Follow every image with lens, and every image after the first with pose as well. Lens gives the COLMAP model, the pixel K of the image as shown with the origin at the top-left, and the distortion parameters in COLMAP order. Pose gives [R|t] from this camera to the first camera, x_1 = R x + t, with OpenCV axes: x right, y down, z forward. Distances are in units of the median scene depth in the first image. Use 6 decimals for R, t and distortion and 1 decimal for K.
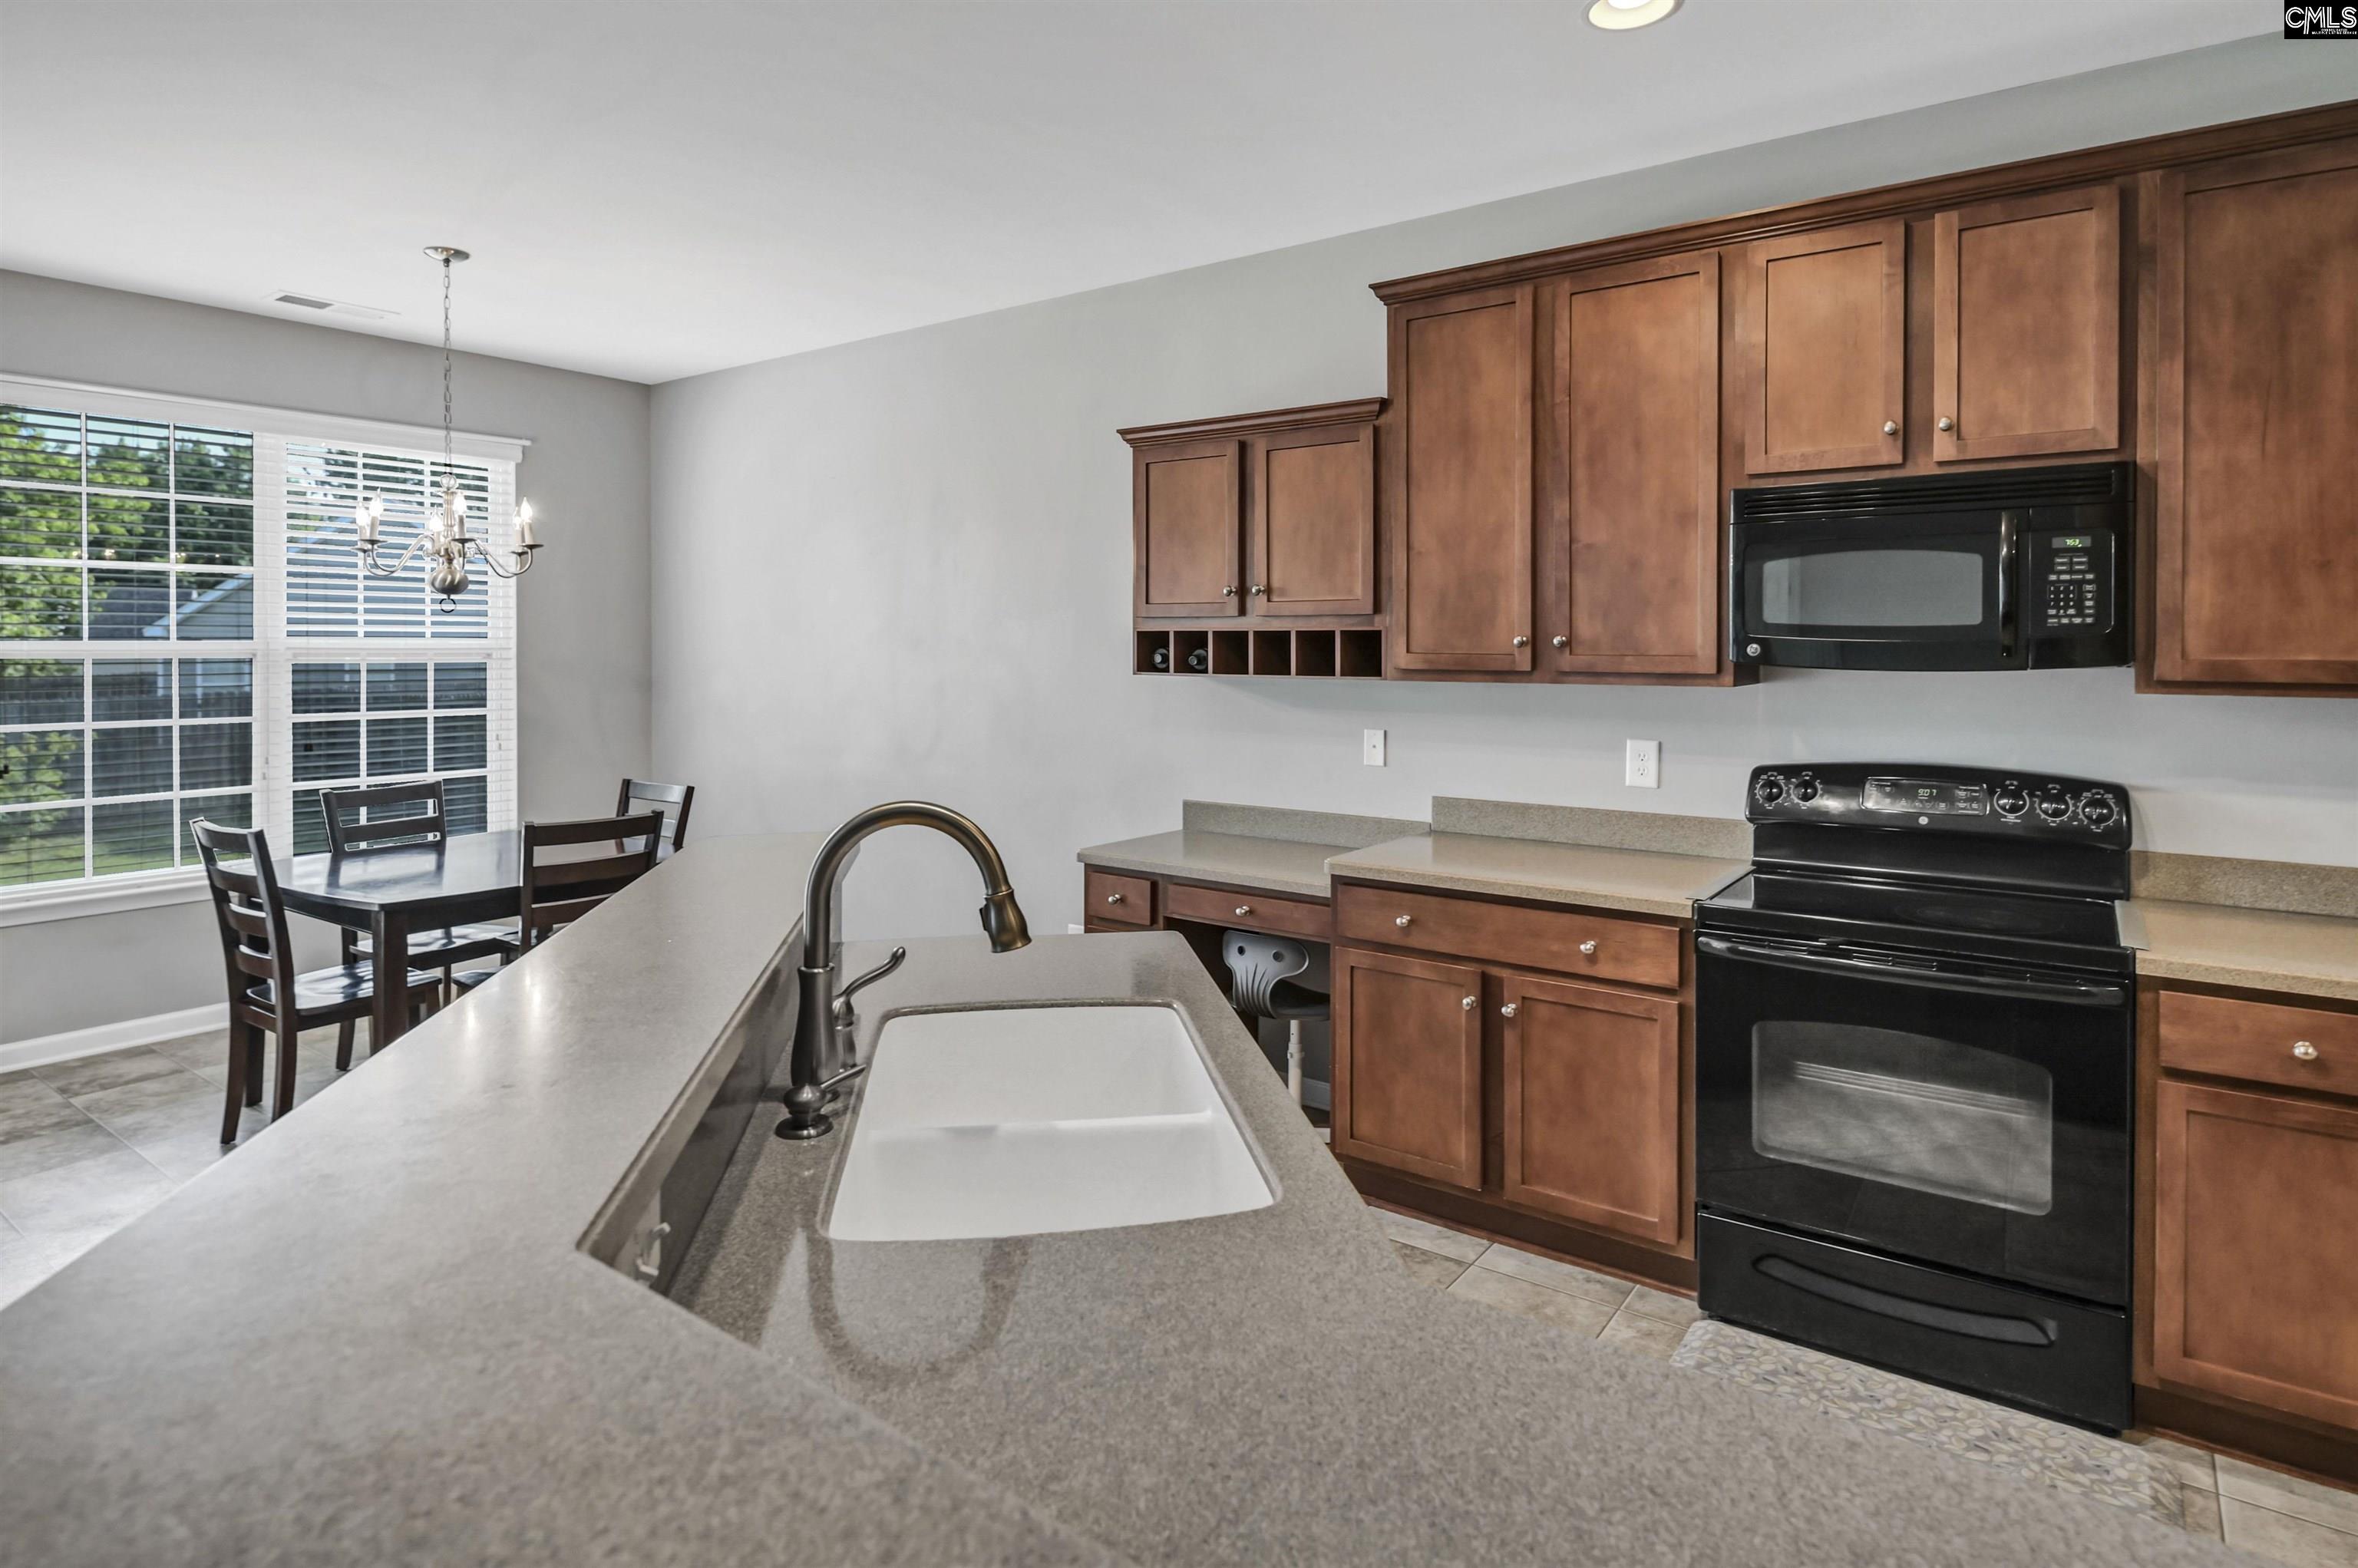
lens RADIAL K [[1263.2, 0, 1186.4], [0, 1263.2, 660.6], [0, 0, 1]] dist [-0.005211, -0.000805]
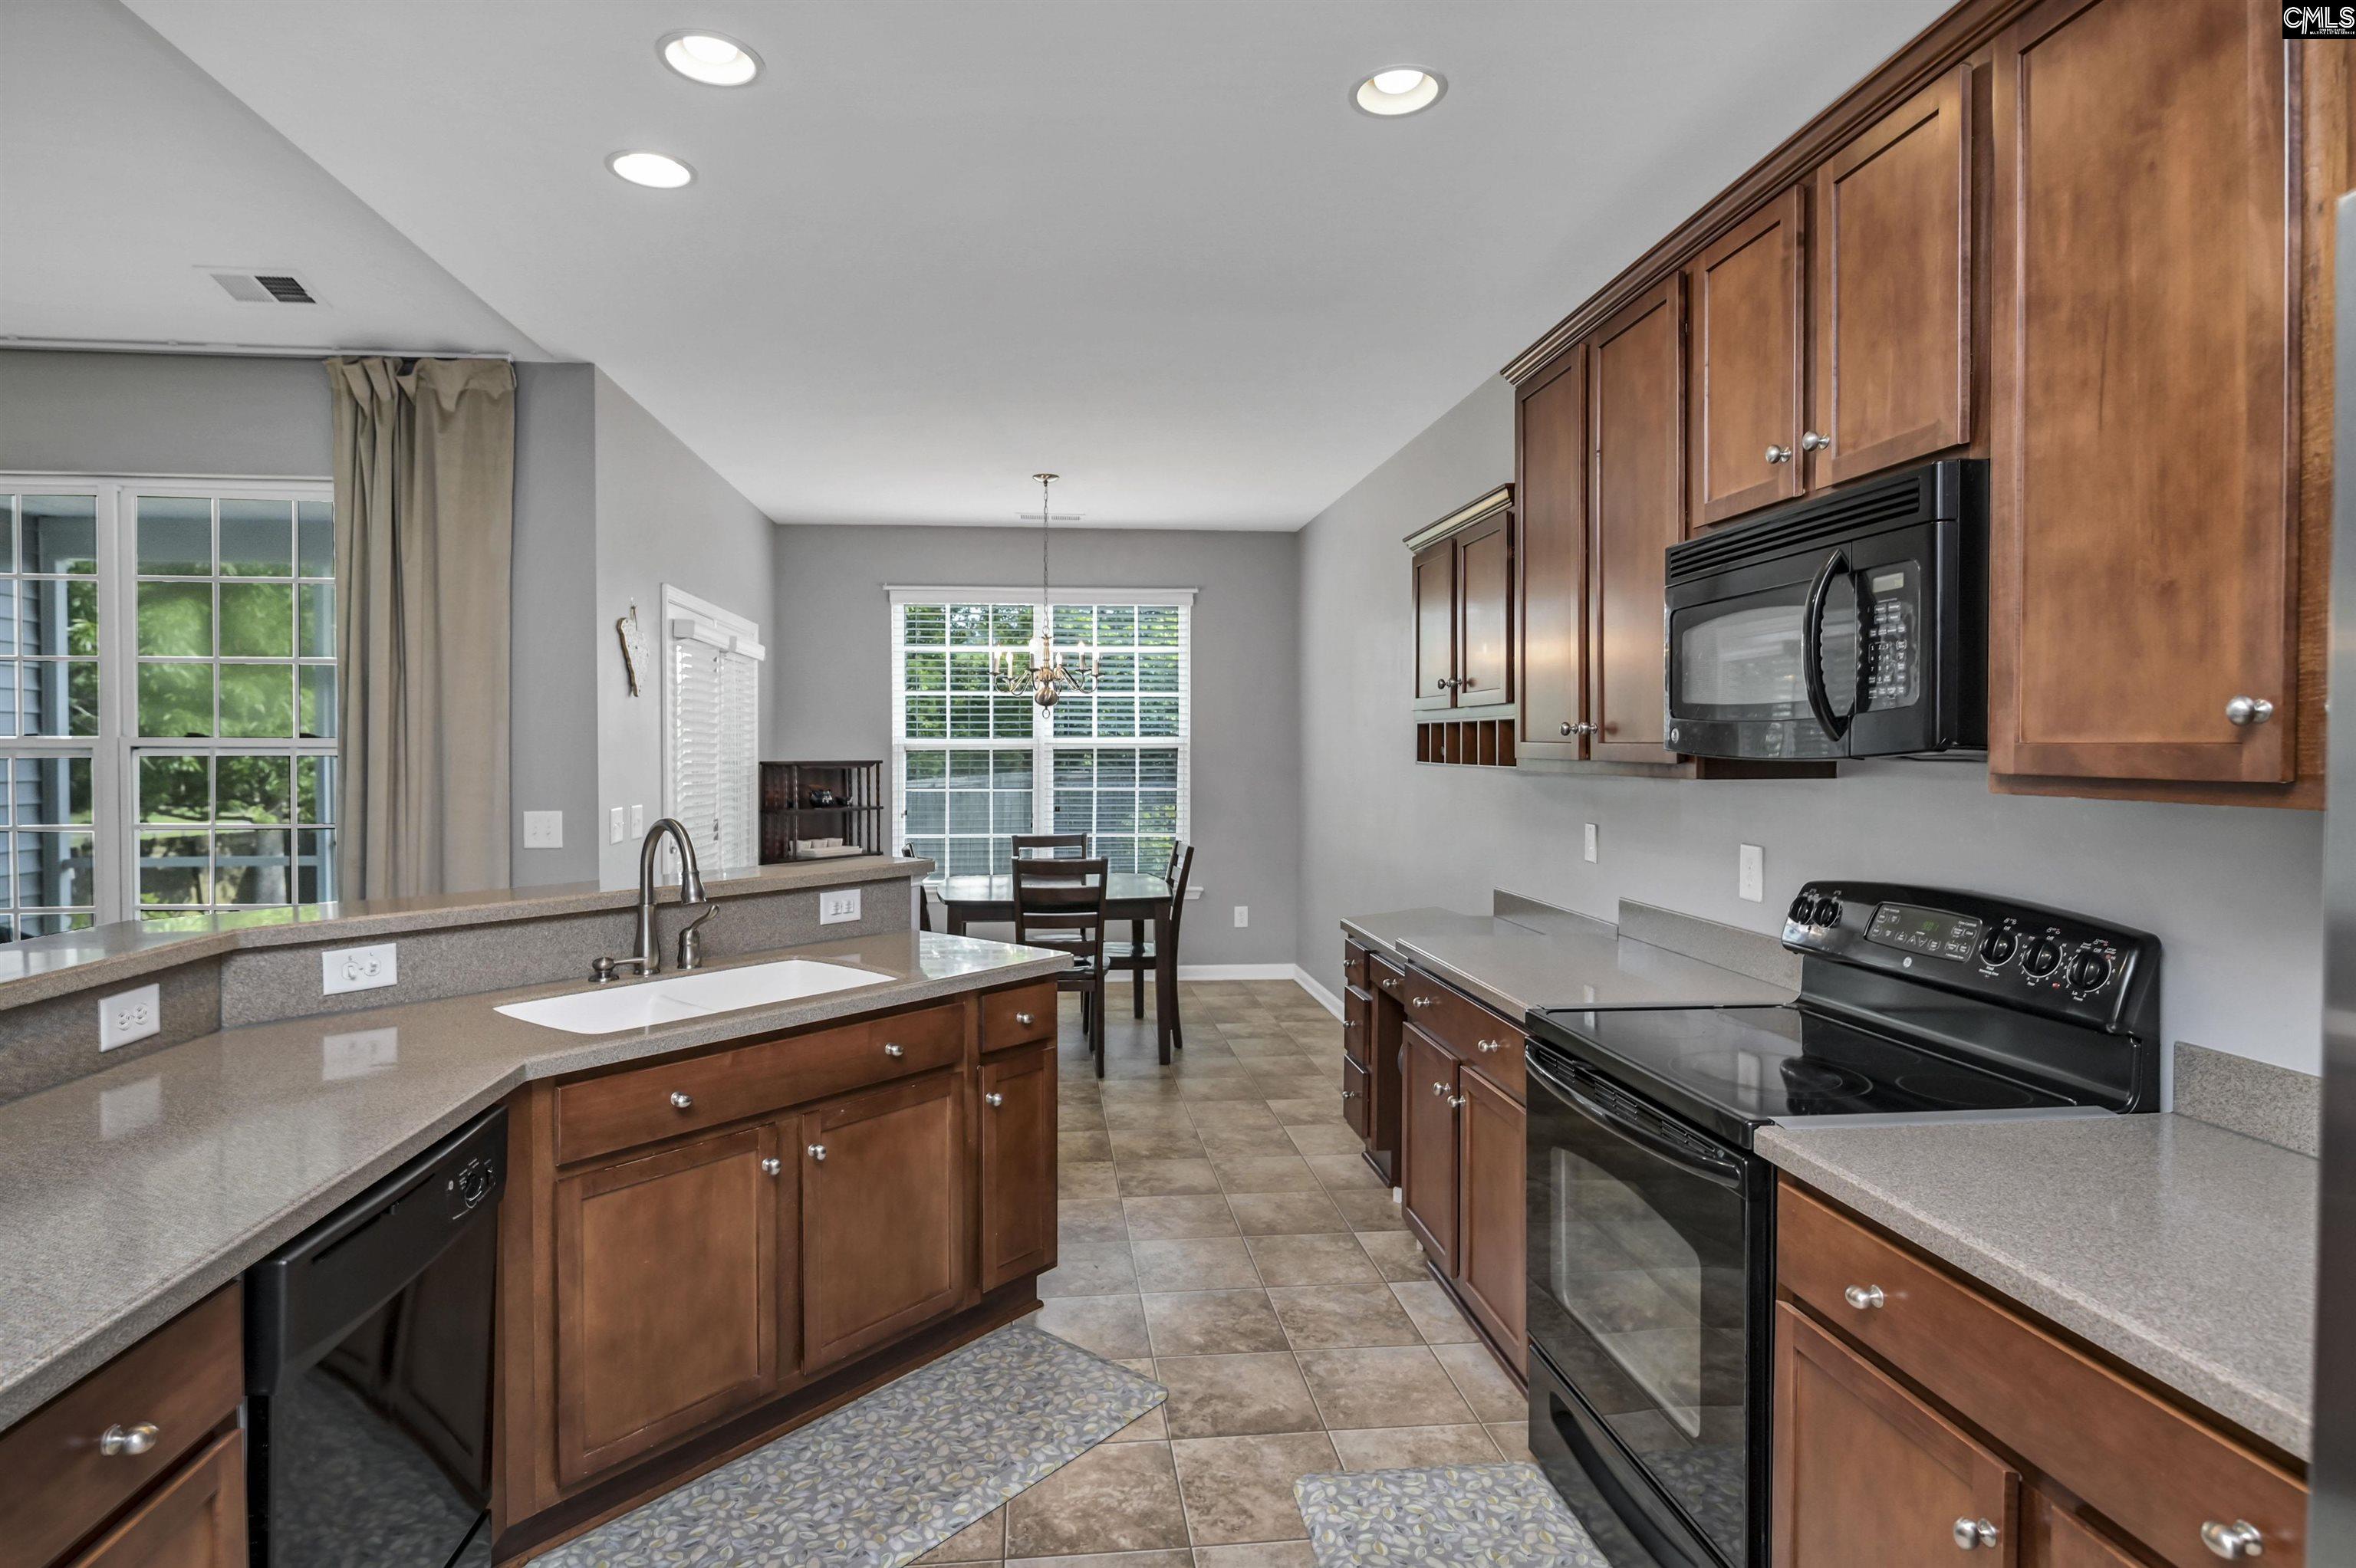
lens RADIAL K [[1252.2, 0, 1173.1], [0, 1252.2, 769.5], [0, 0, 1]] dist [0.003122, 0.000740]
pose [[0.666510, 0.012430, -0.745392, 0.866450], [-0.007484, 0.999922, 0.009982, 0.008726], [0.745458, -0.001074, 0.666552, 0.184003]]
